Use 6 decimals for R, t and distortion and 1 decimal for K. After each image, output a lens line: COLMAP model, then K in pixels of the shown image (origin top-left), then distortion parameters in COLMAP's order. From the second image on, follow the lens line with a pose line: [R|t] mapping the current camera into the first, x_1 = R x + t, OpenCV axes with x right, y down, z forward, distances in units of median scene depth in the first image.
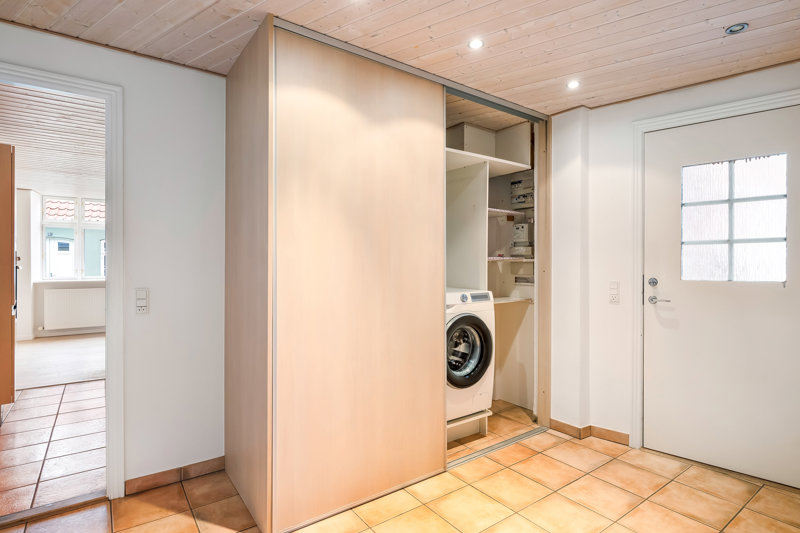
lens RADIAL K [[411.8, 0, 400.9], [0, 411.8, 265.2], [0, 0, 1]] dist [-0.004632, -0.000503]
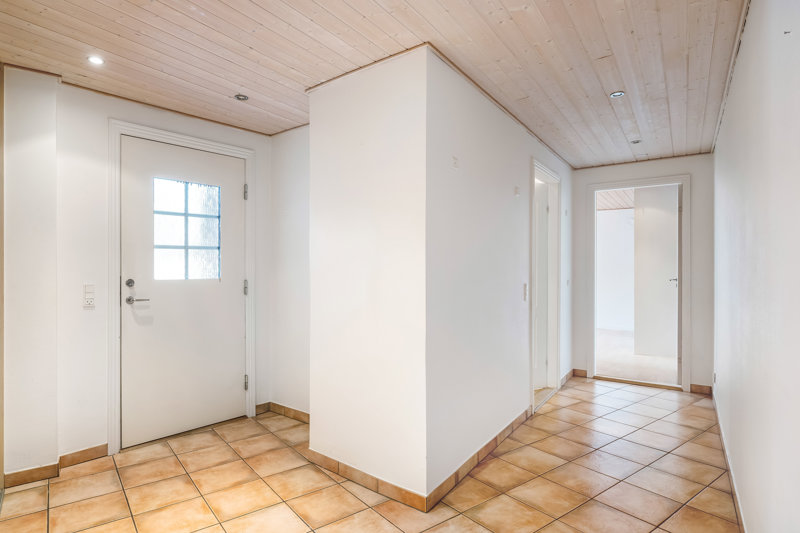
lens RADIAL K [[444.9, 0, 400.9], [0, 444.9, 266.9], [0, 0, 1]] dist [-0.005875, -0.003584]
pose [[-0.036004, -0.002347, 0.999349, -0.539345], [0.002282, 0.999994, 0.002431, -0.000258], [-0.999349, 0.002368, -0.035999, 0.381834]]
